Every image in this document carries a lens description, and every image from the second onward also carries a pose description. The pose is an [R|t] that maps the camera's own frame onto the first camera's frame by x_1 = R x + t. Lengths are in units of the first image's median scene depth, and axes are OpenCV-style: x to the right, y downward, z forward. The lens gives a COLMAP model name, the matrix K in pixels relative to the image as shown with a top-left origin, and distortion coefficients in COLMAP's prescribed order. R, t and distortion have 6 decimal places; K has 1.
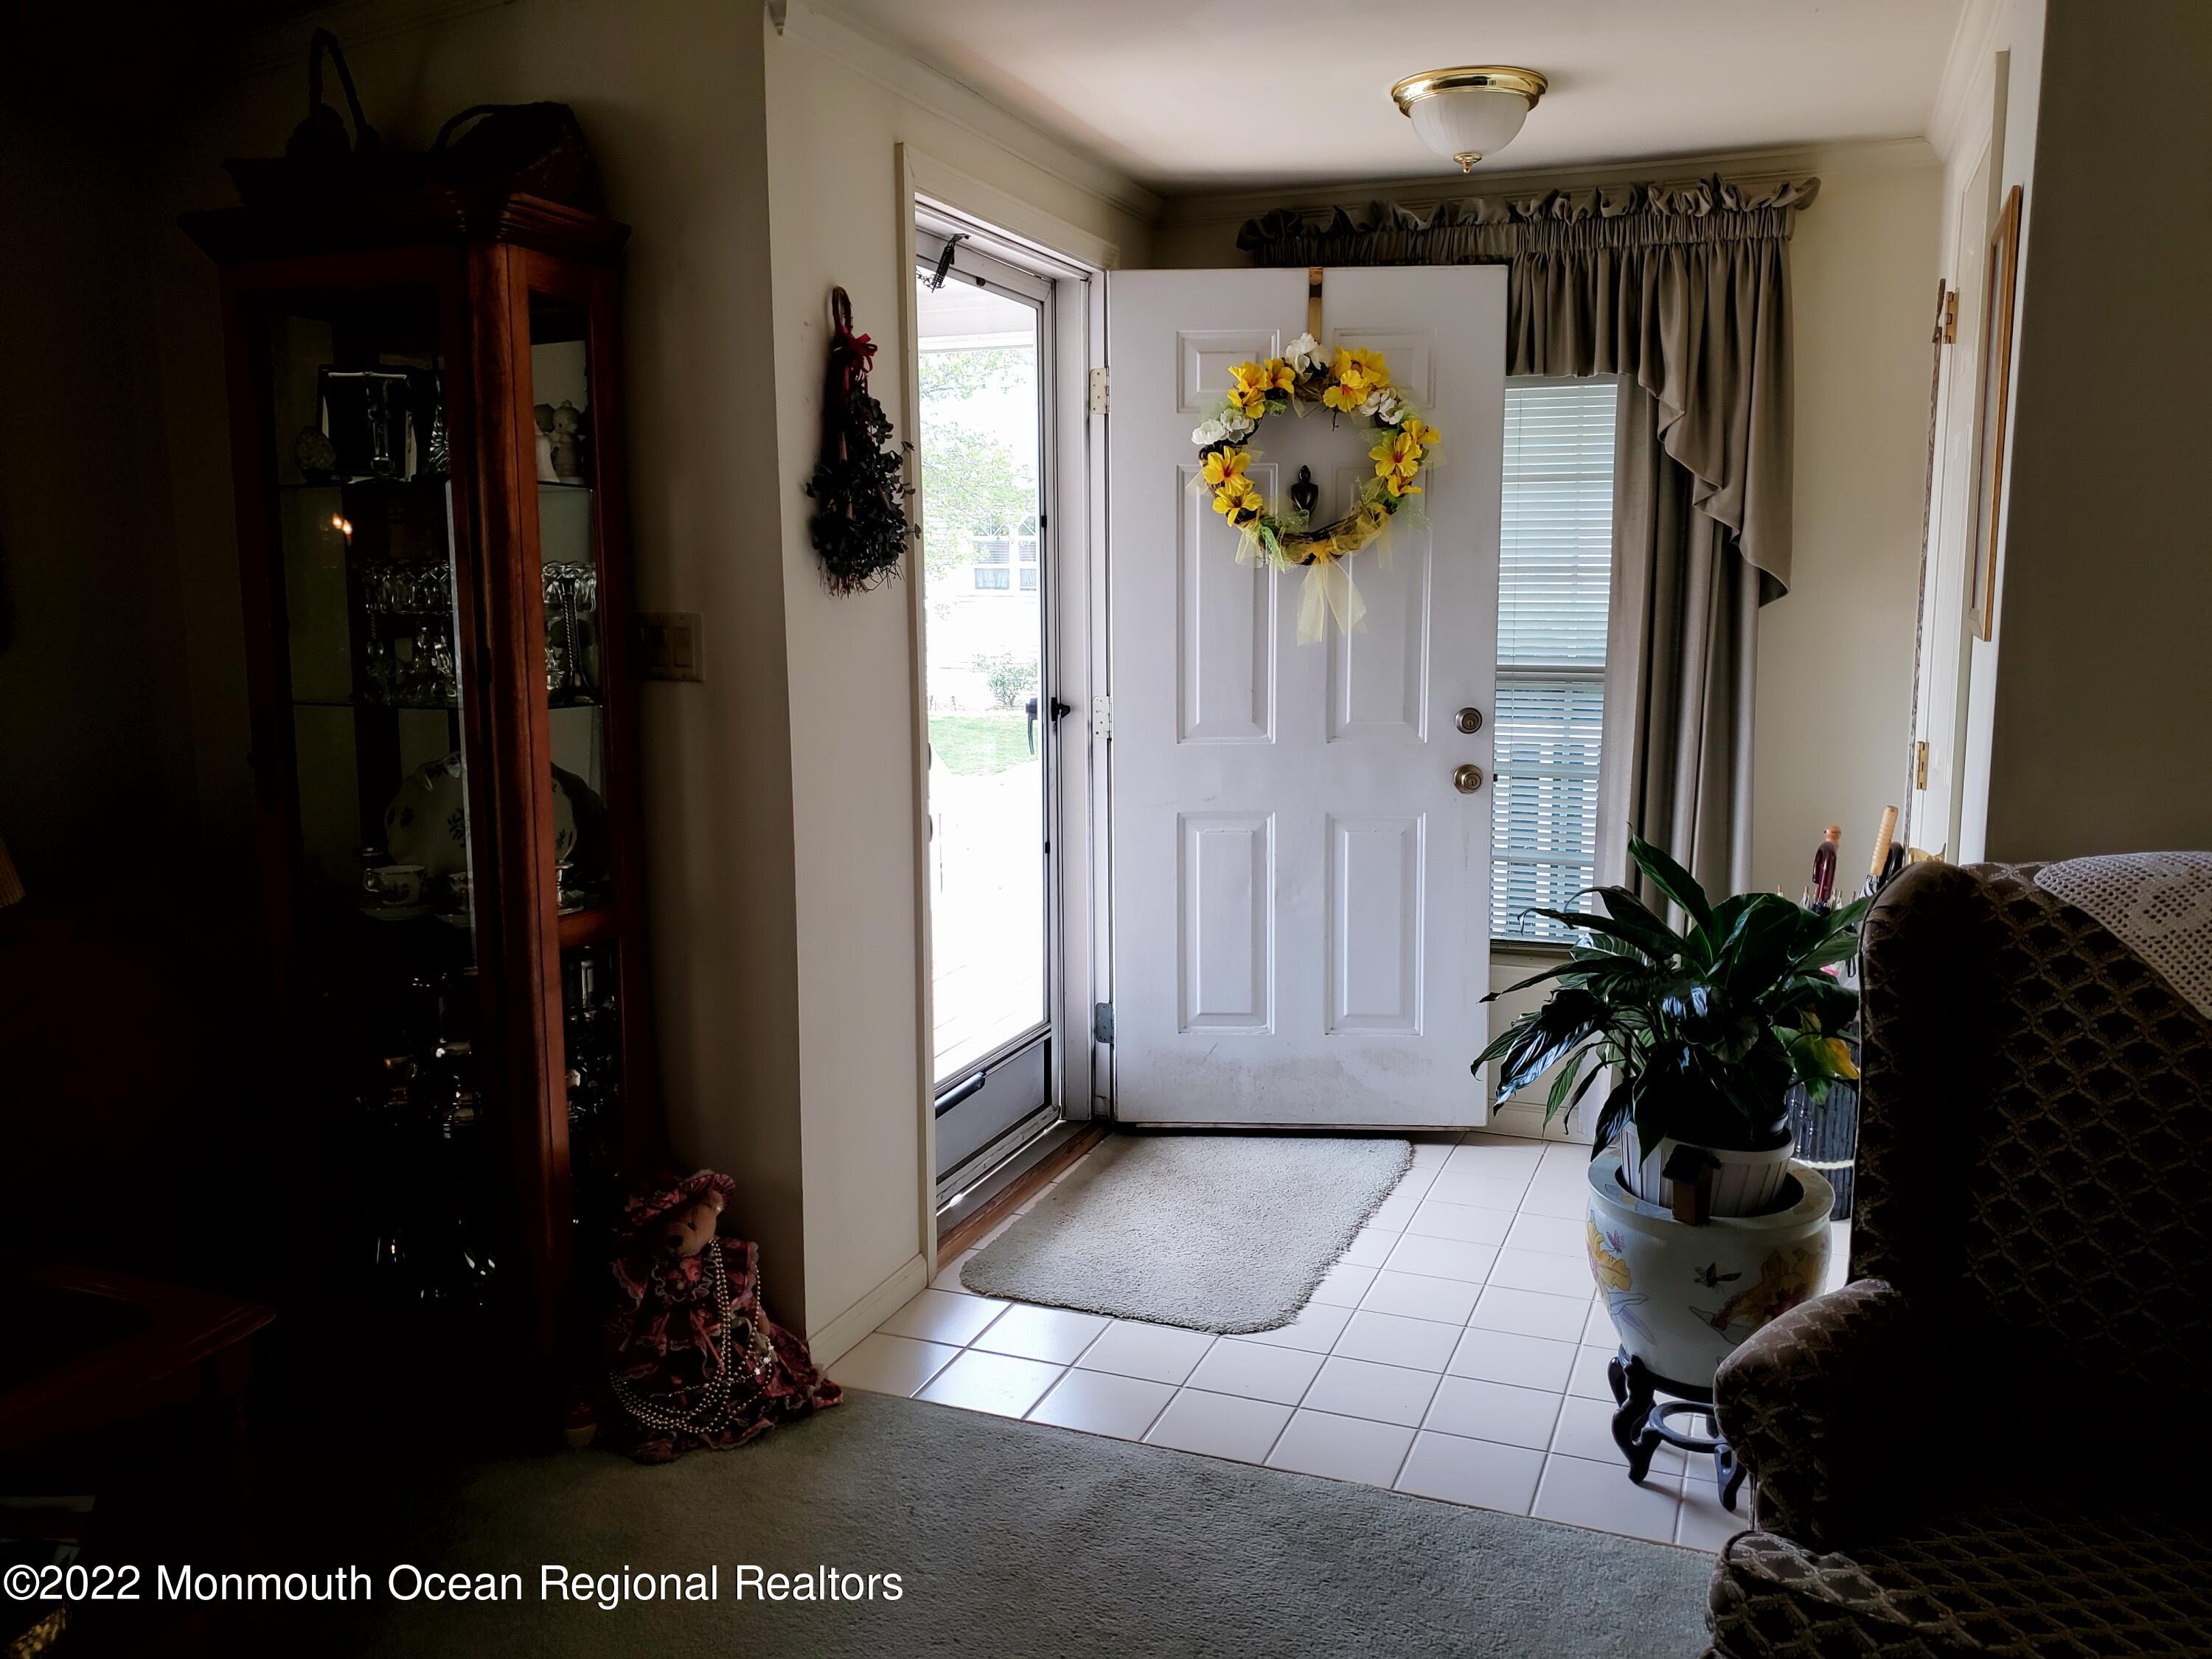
lens RADIAL K [[1718.9, 0, 1122.2], [0, 1718.9, 811.0], [0, 0, 1]] dist [0.017500, -0.001289]
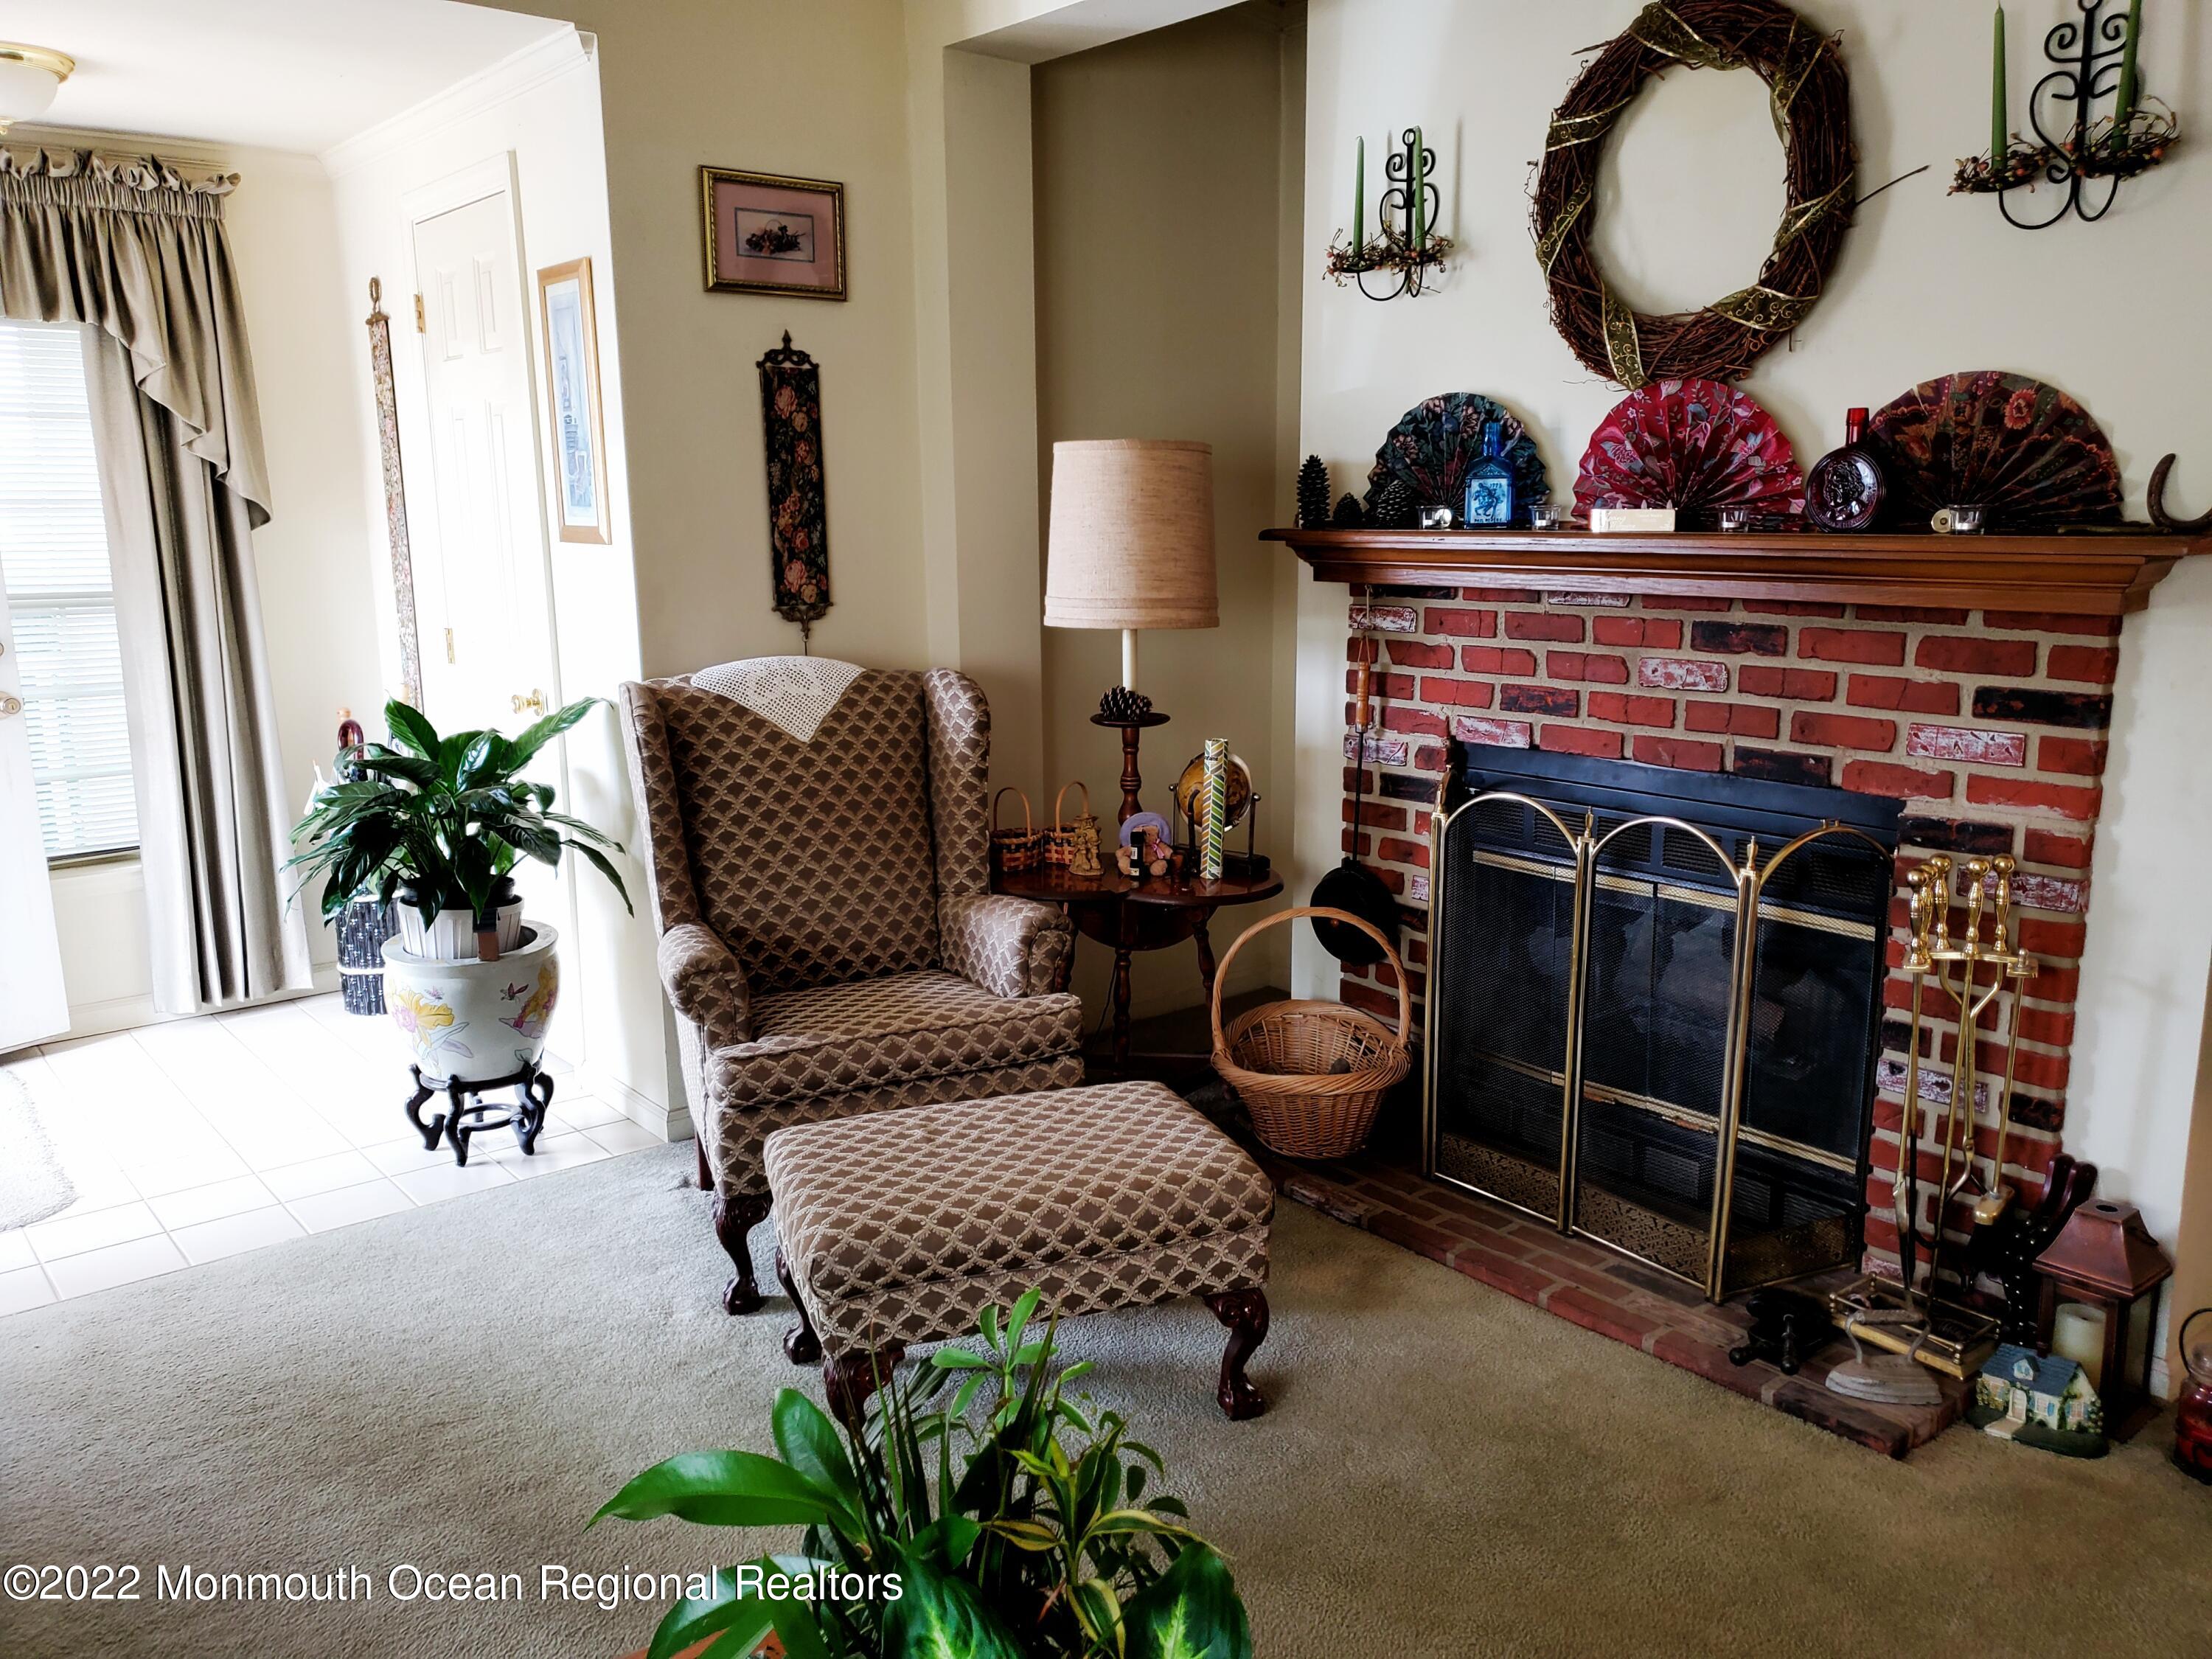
lens RADIAL K [[1718.9, 0, 1125.9], [0, 1718.9, 835.1], [0, 0, 1]] dist [0.017500, -0.001289]
pose [[0.484838, -0.171715, 0.857581, -0.400235], [0.129009, 0.983852, 0.124062, 0.016950], [-0.865037, 0.050486, 0.499162, -0.111216]]
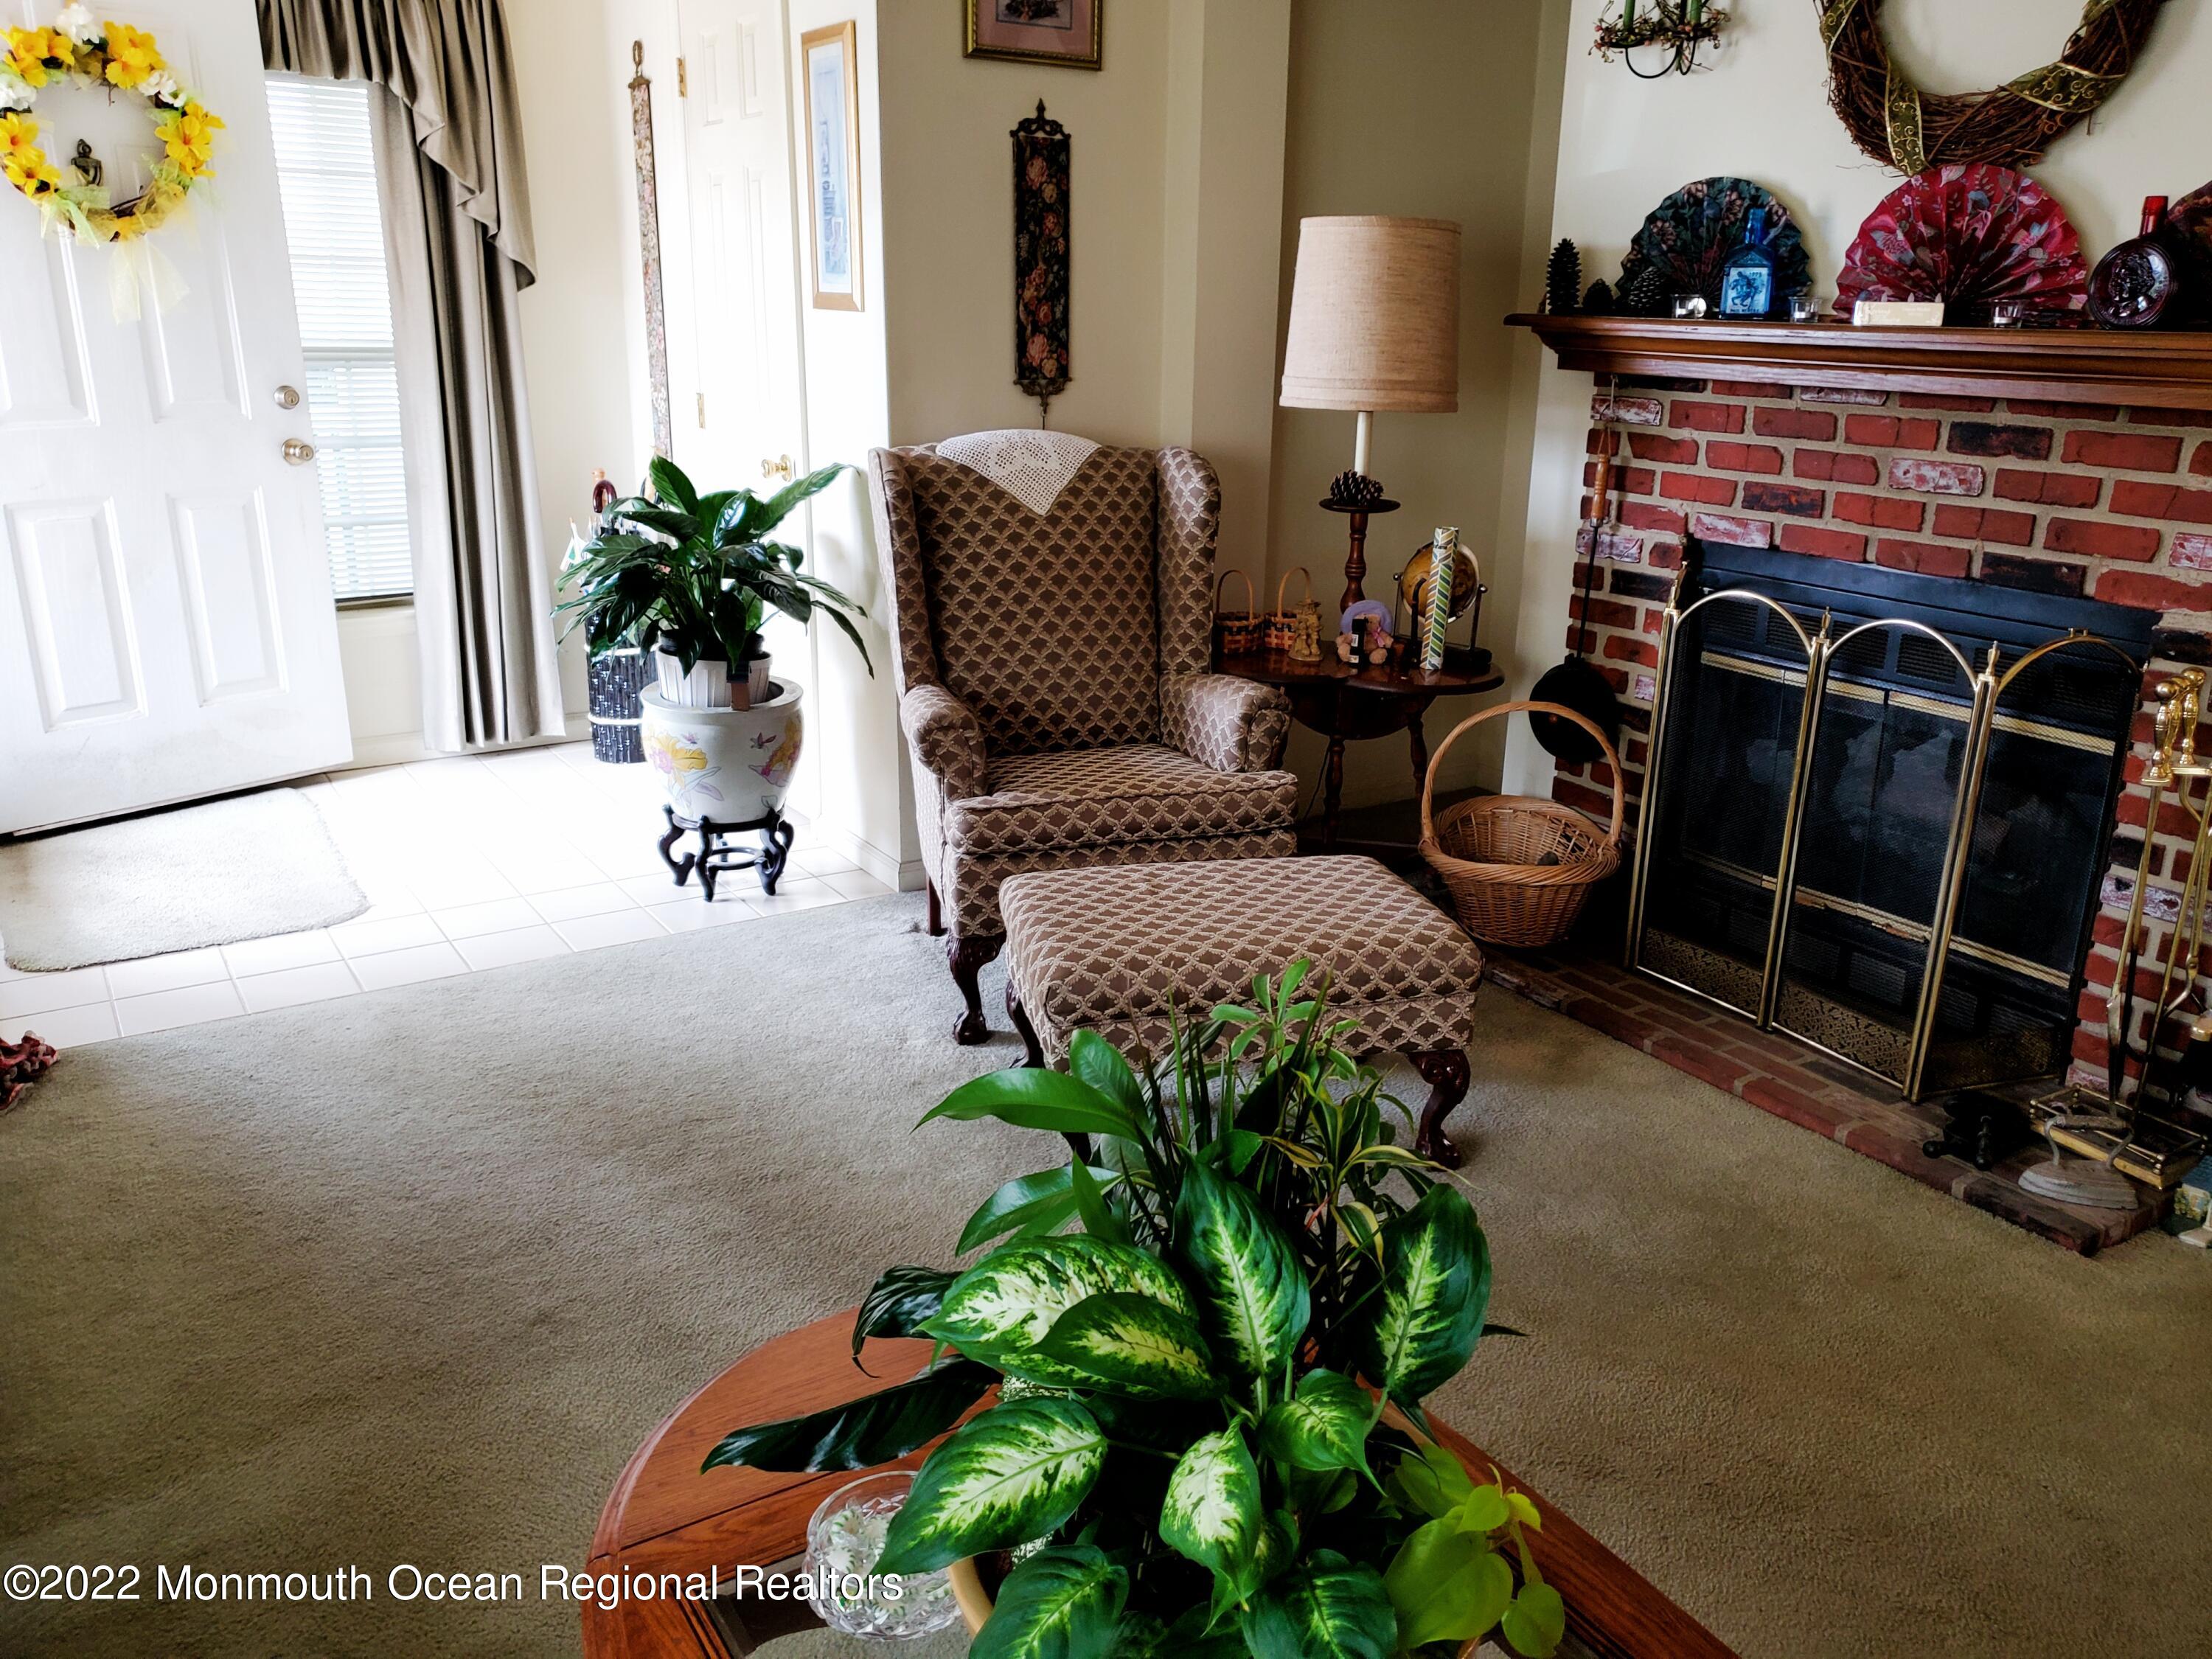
lens RADIAL K [[1718.9, 0, 1153.5], [0, 1718.9, 809.2], [0, 0, 1]] dist [0.017500, -0.001289]
pose [[0.573833, -0.222216, 0.788249, -0.432587], [0.092668, 0.973921, 0.207099, 0.027749], [-0.813713, -0.045794, 0.579460, -0.111583]]
